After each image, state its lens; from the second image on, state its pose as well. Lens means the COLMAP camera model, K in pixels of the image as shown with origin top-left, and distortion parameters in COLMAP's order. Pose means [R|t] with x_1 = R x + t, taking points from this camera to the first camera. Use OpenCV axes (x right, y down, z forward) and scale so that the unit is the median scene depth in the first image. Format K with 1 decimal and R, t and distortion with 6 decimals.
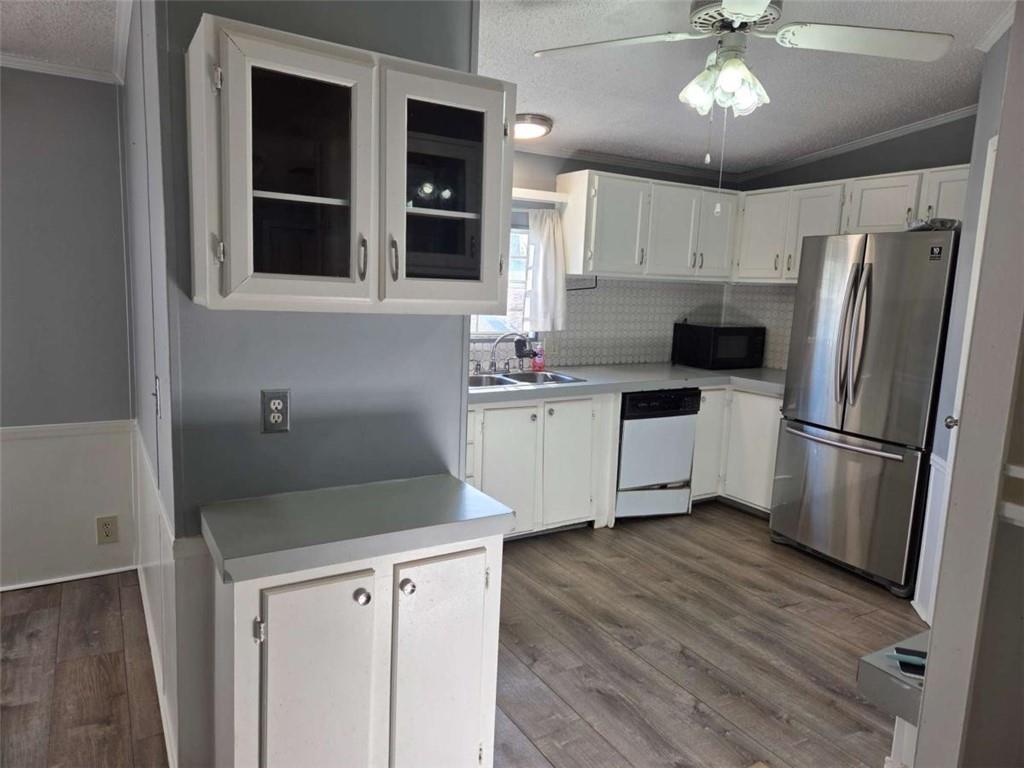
lens RADIAL K [[685.9, 0, 515.6], [0, 685.9, 379.0], [0, 0, 1]] dist [0.082544, -0.076601]
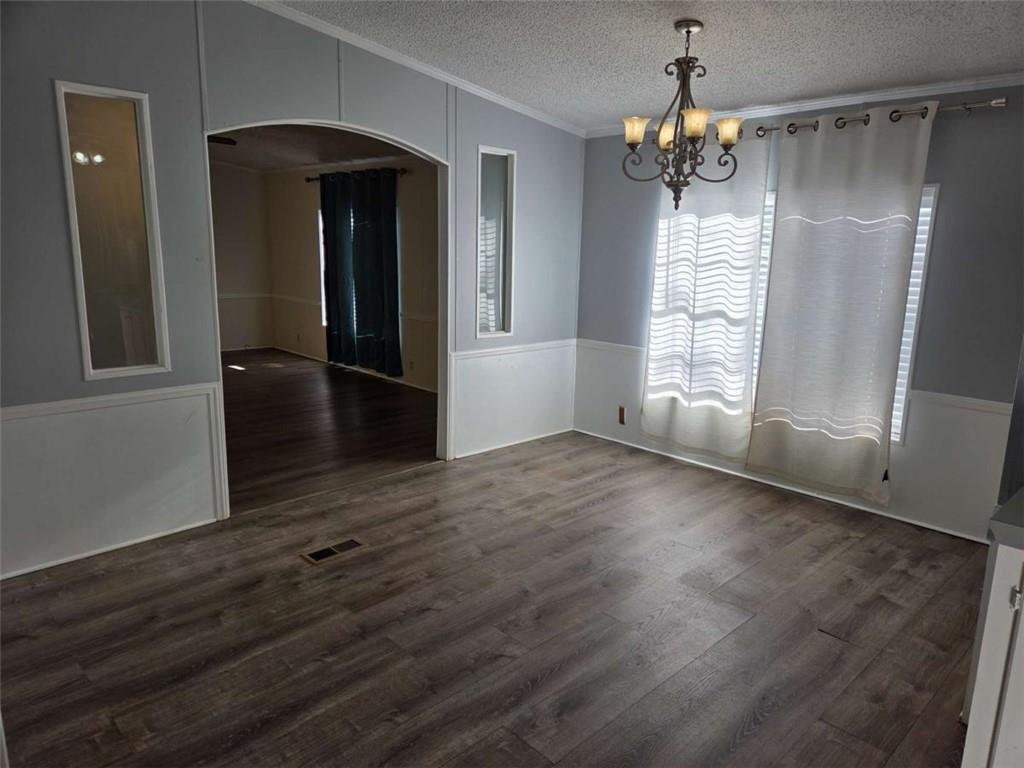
lens RADIAL K [[685.9, 0, 515.6], [0, 685.9, 379.0], [0, 0, 1]] dist [0.082544, -0.076601]
pose [[0.216141, 0.151965, -0.964464, 0.413498], [-0.149164, 0.981357, 0.121198, 0.014586], [0.964901, 0.117668, 0.234779, -0.024272]]
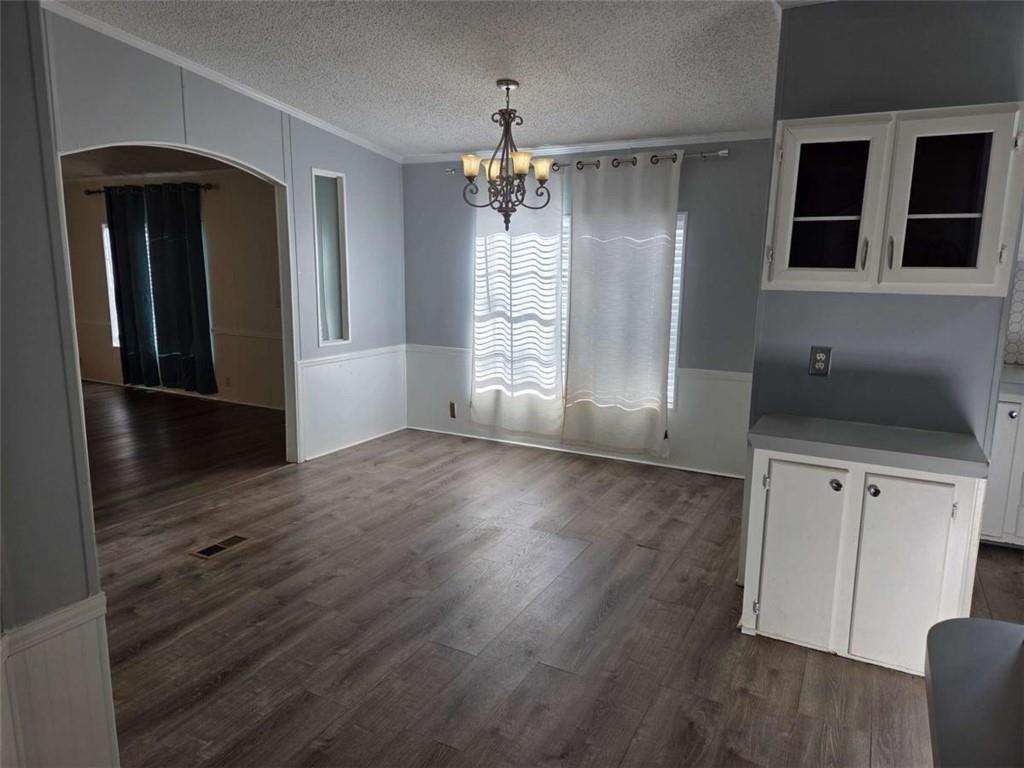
lens RADIAL K [[694.3, 0, 498.9], [0, 694.3, 386.9], [0, 0, 1]] dist [0.075560, -0.077562]
pose [[0.497963, 0.118903, -0.859008, 0.674025], [-0.112145, 0.991067, 0.072172, 0.077759], [0.859917, 0.060395, 0.506849, -0.385144]]
